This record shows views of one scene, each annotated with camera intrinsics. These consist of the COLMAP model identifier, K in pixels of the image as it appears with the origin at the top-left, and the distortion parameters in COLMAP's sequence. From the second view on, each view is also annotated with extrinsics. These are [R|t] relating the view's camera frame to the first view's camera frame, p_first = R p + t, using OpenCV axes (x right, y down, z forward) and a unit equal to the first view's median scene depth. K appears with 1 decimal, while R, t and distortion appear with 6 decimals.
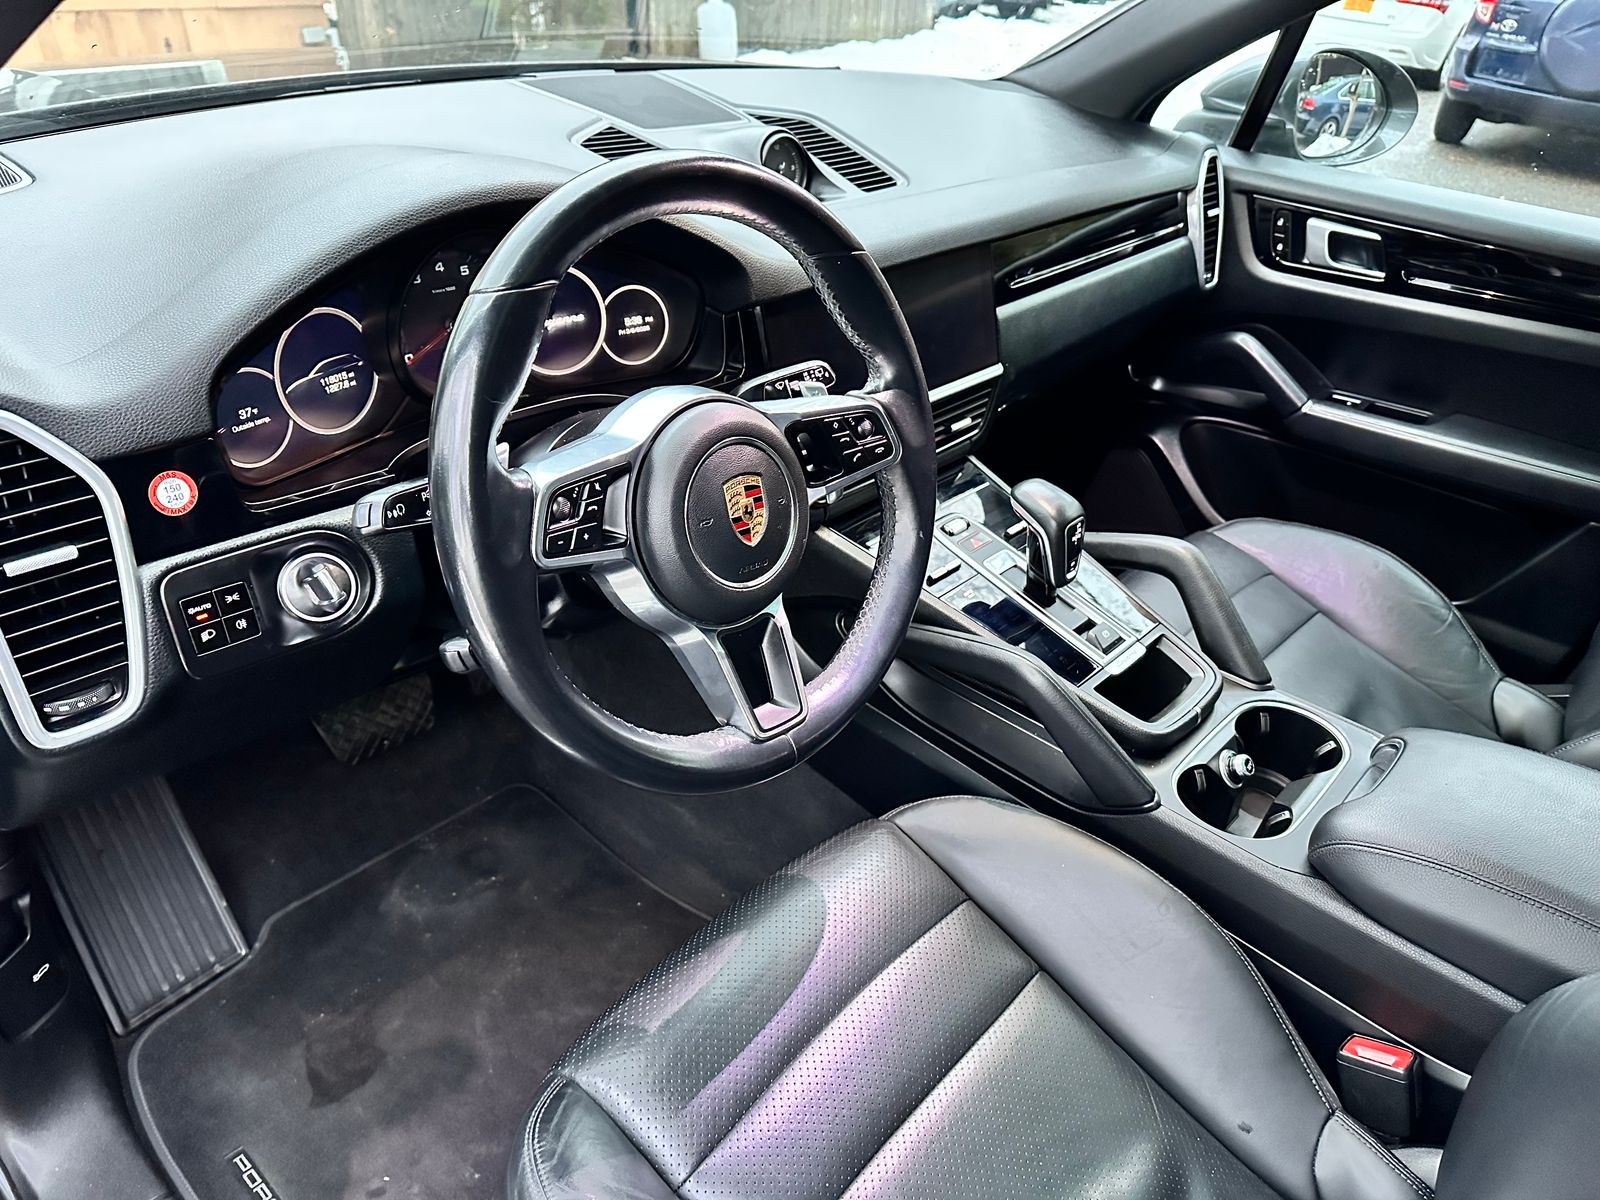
lens RADIAL K [[1111.5, 0, 790.7], [0, 1111.5, 607.7], [0, 0, 1]] dist [0.023709, -0.027459]
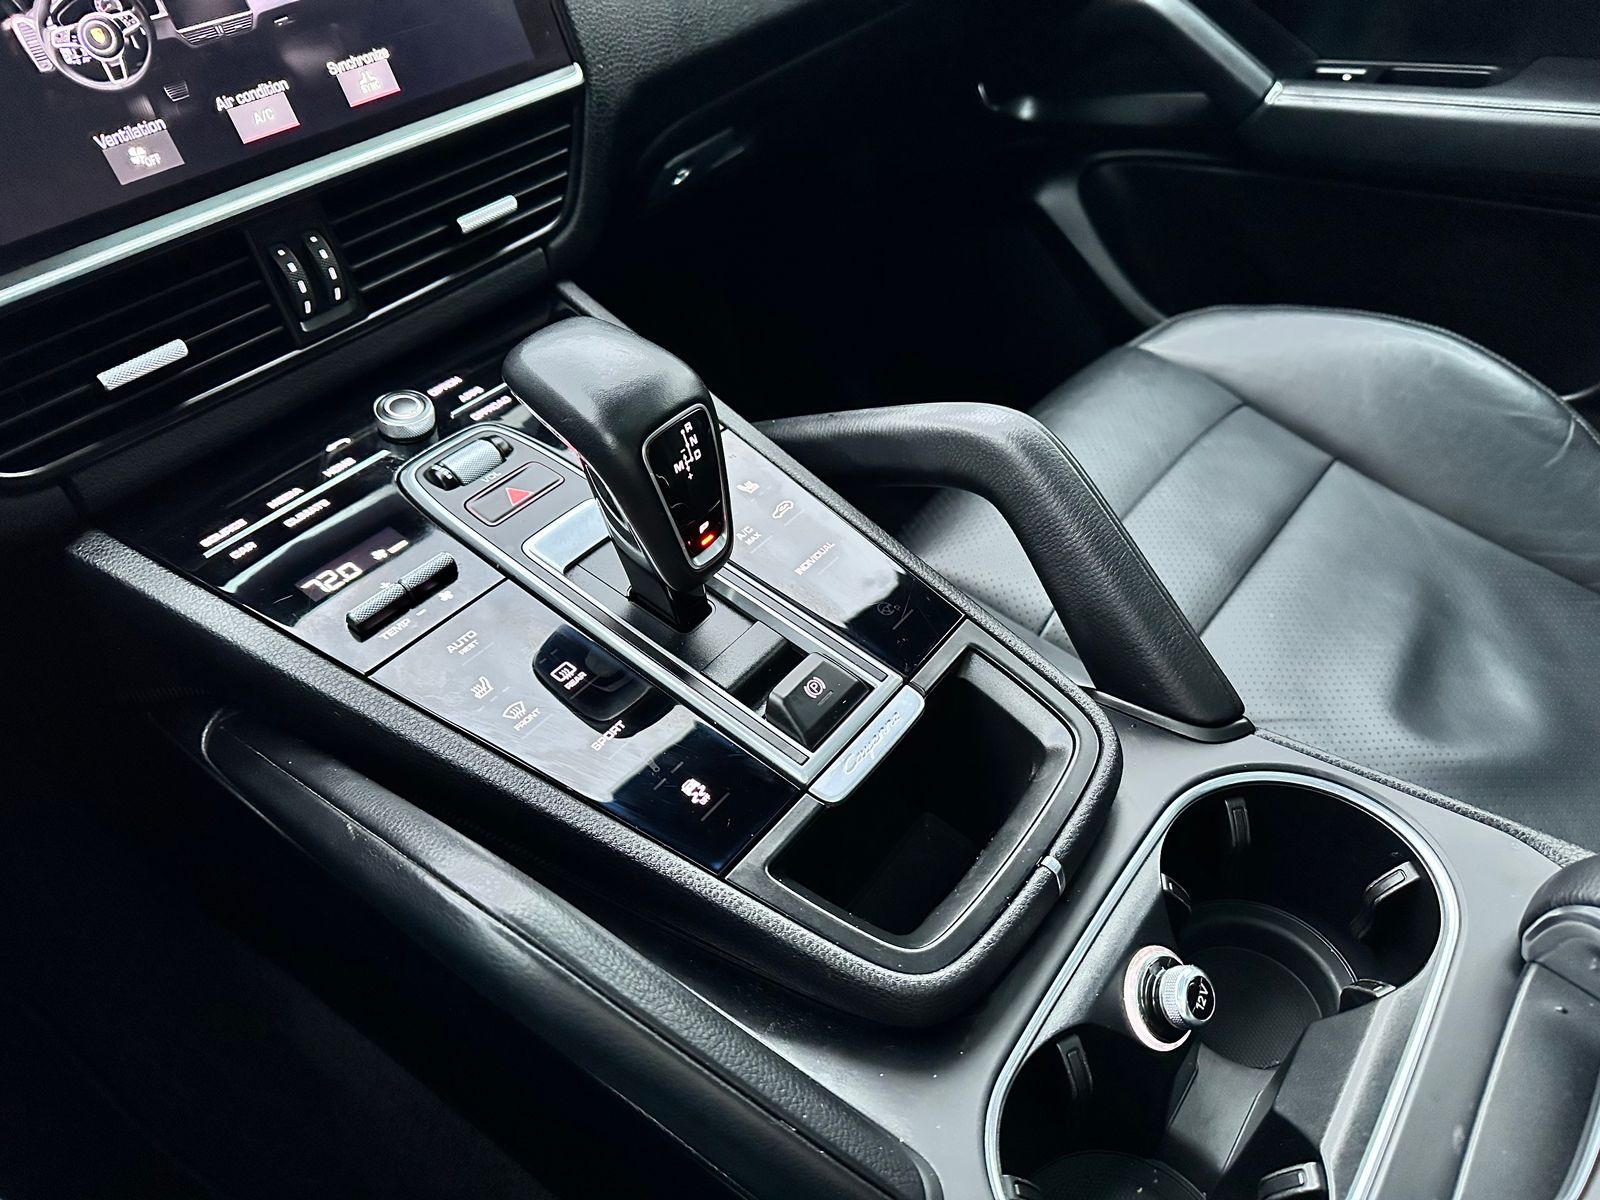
lens RADIAL K [[1111.5, 0, 805.3], [0, 1111.5, 610.6], [0, 0, 1]] dist [0.023709, -0.027459]
pose [[0.985885, -0.166722, -0.015325, 0.288455], [0.167297, 0.977424, 0.129050, -0.054155], [-0.006537, -0.129792, 0.991520, 0.605664]]
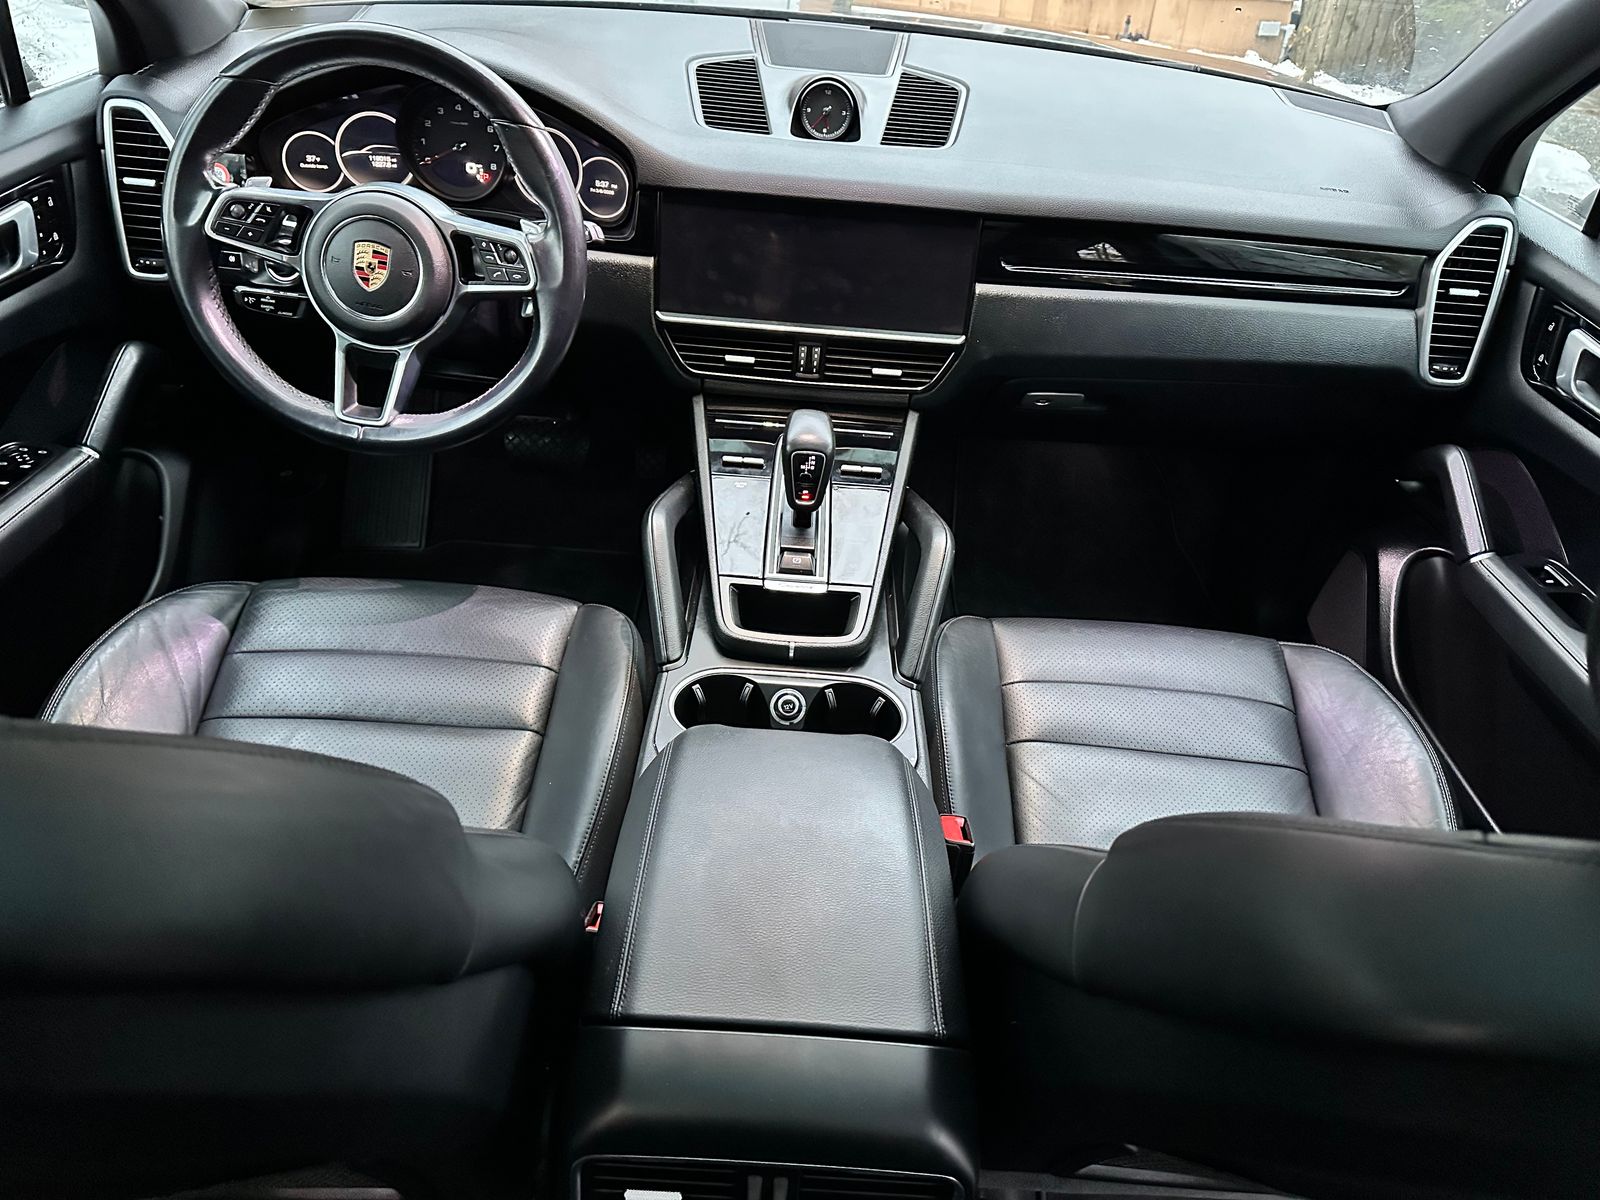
lens RADIAL K [[1111.5, 0, 802.8], [0, 1111.5, 614.6], [0, 0, 1]] dist [0.023709, -0.027459]
pose [[0.665778, 0.429305, -0.610276, 0.961493], [-0.426877, 0.889977, 0.160364, -0.103843], [0.611977, 0.153746, 0.775787, 0.166076]]
